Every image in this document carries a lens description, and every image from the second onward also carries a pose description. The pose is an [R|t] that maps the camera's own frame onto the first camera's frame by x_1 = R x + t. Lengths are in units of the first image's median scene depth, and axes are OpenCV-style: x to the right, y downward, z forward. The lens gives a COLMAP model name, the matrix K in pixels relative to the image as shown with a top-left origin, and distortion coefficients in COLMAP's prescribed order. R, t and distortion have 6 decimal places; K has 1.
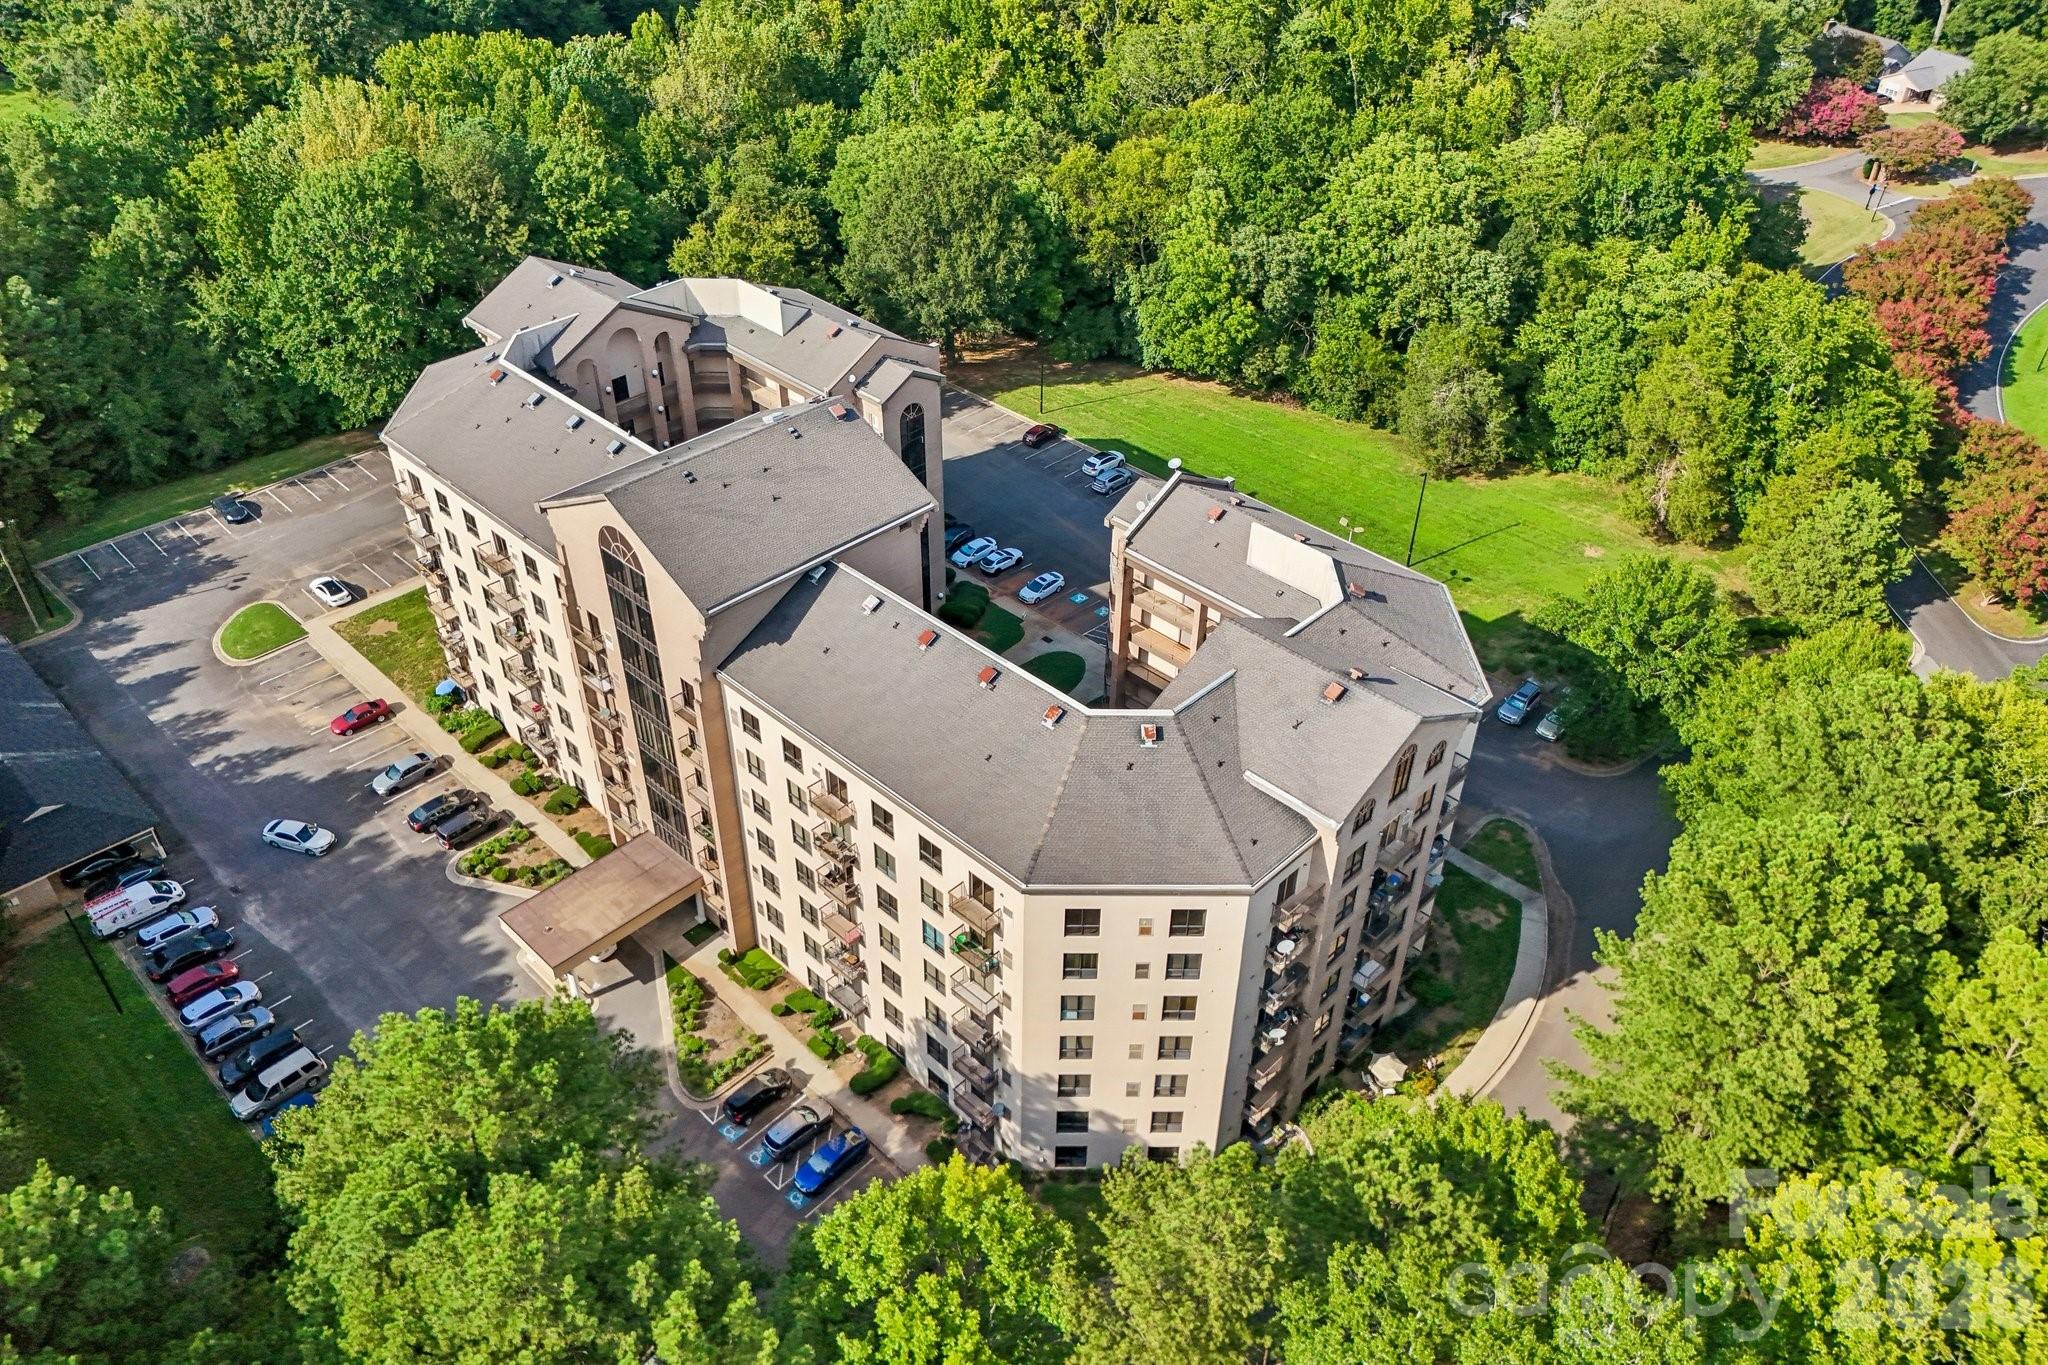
lens RADIAL K [[1507.8, 0, 1030.1], [0, 1507.8, 683.7], [0, 0, 1]] dist [0.066738, -0.067756]
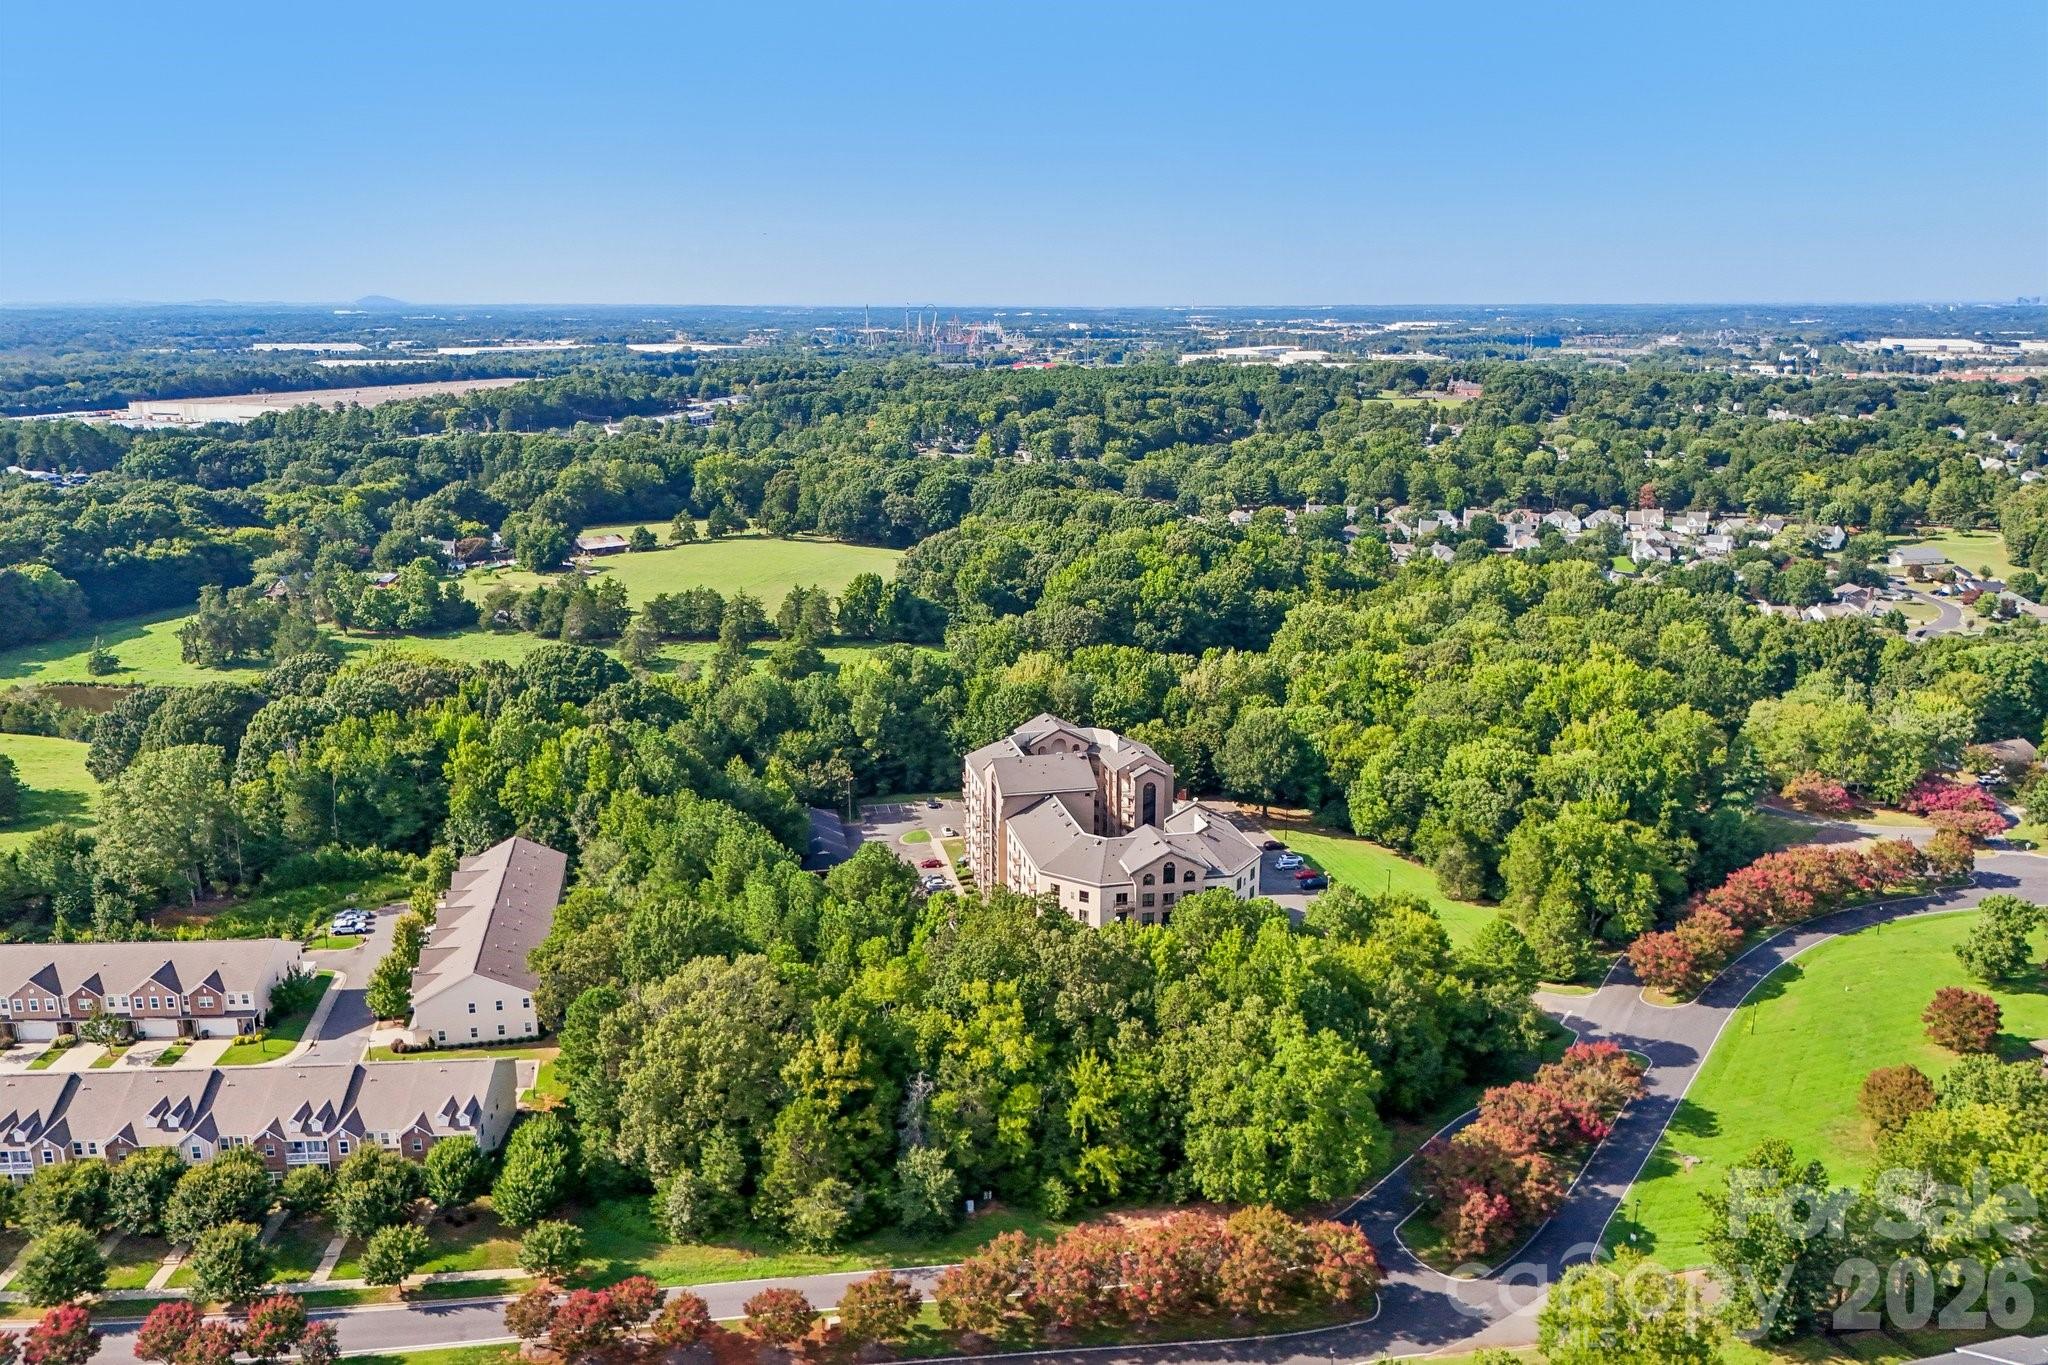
lens RADIAL K [[1507.8, 0, 1021.0], [0, 1507.8, 679.1], [0, 0, 1]] dist [0.066738, -0.067756]
pose [[0.836828, 0.120887, -0.533953, 0.843440], [-0.325401, 0.894166, -0.307540, 0.397495], [0.440265, 0.431107, 0.787600, -0.898745]]
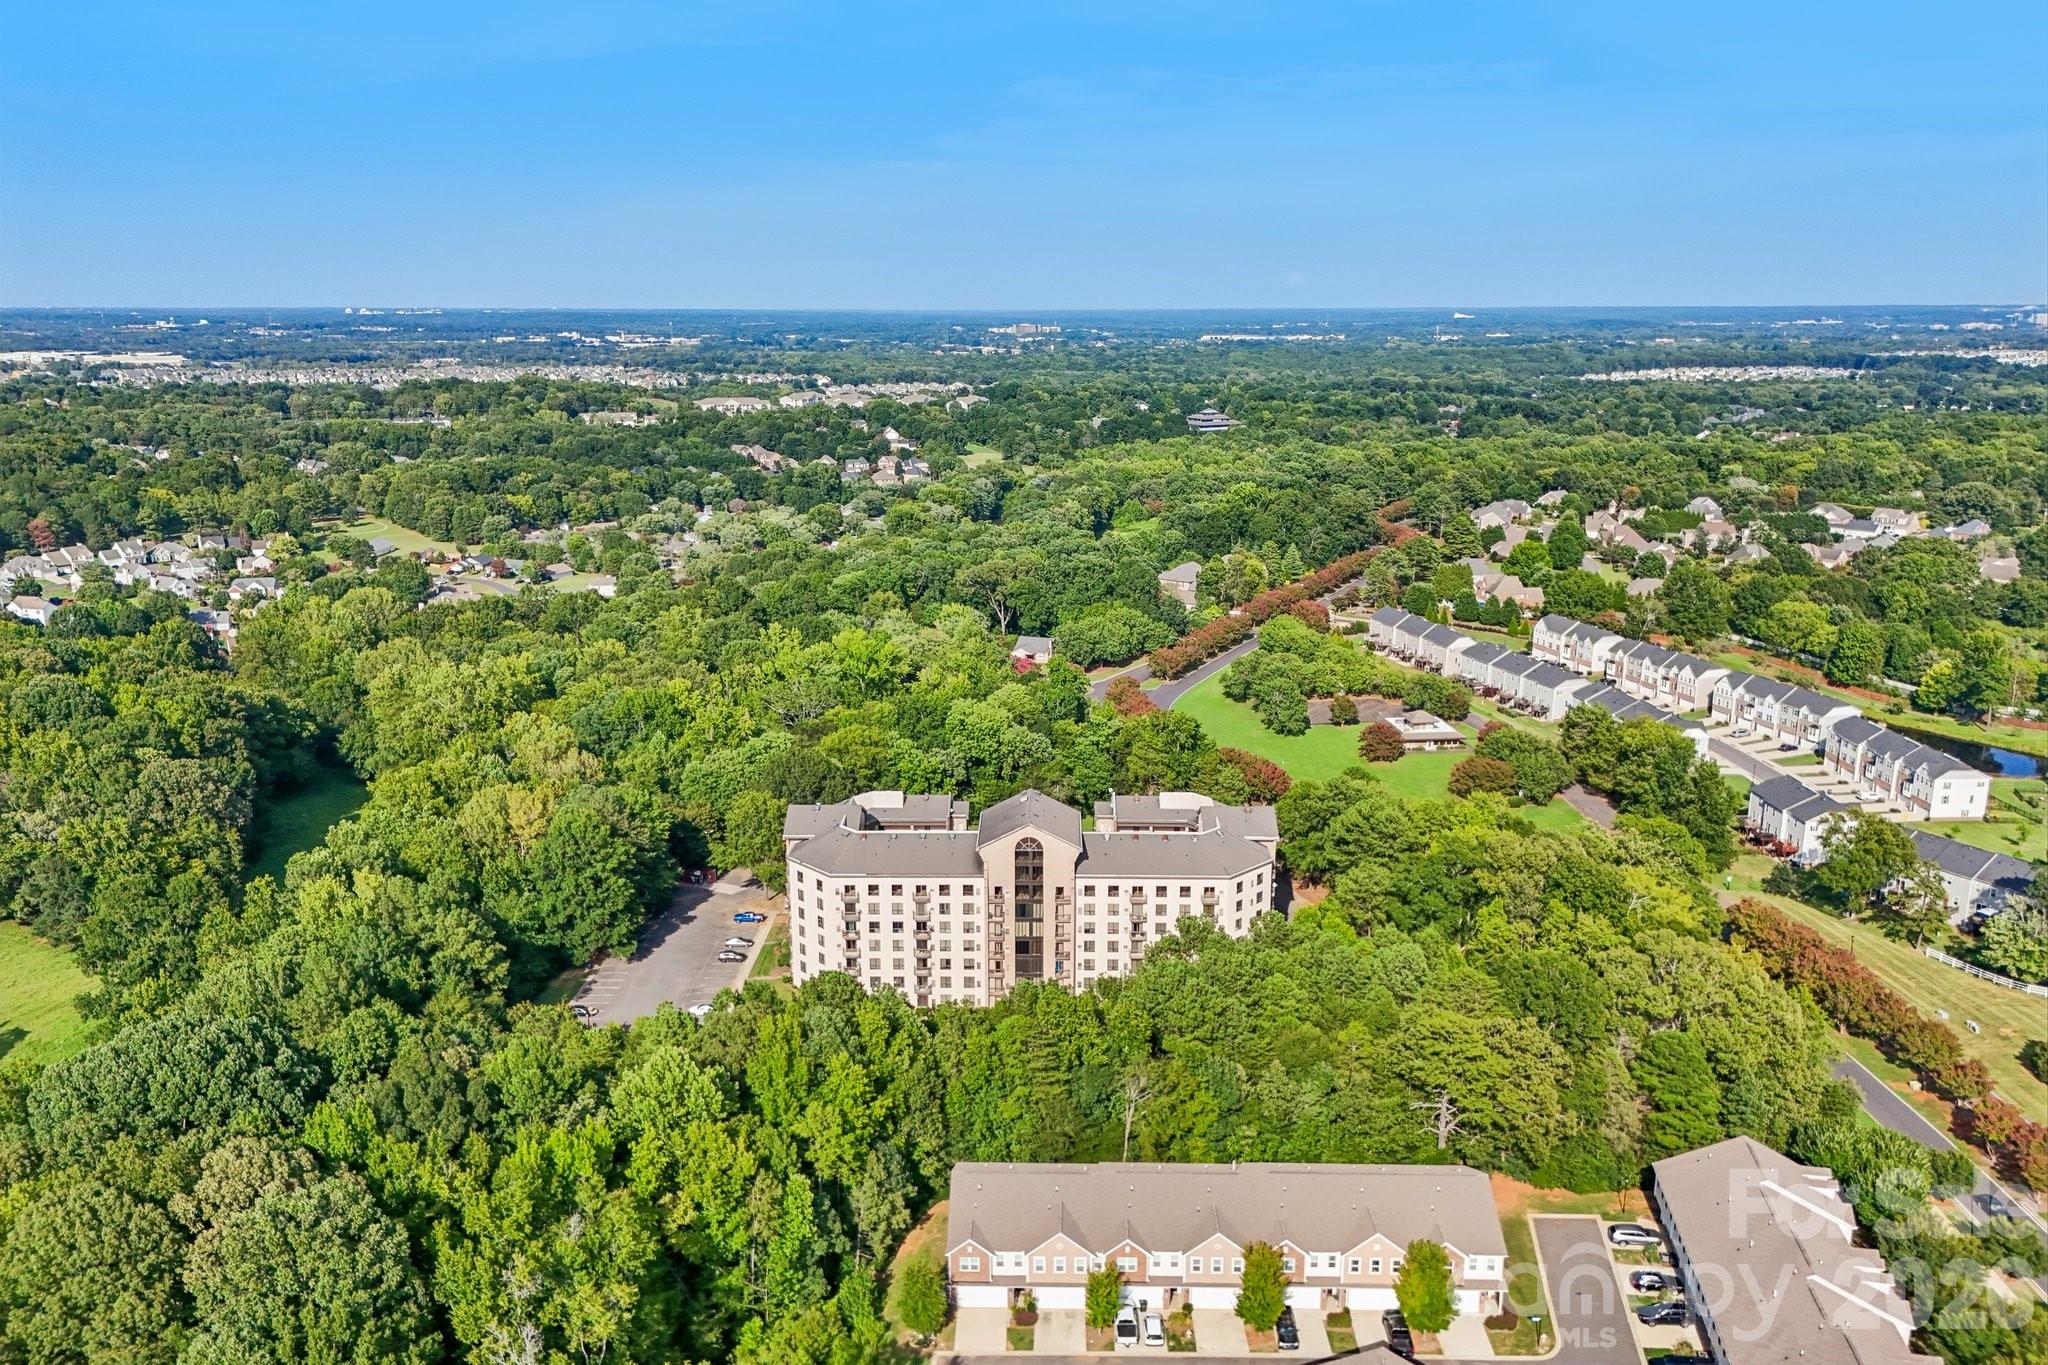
lens RADIAL K [[1507.8, 0, 1029.1], [0, 1507.8, 673.5], [0, 0, 1]] dist [0.066738, -0.067756]
pose [[0.727750, -0.174205, 0.663350, -1.224442], [0.425825, 0.872967, -0.237912, 0.175193], [-0.537637, 0.455611, 0.709482, -0.651326]]
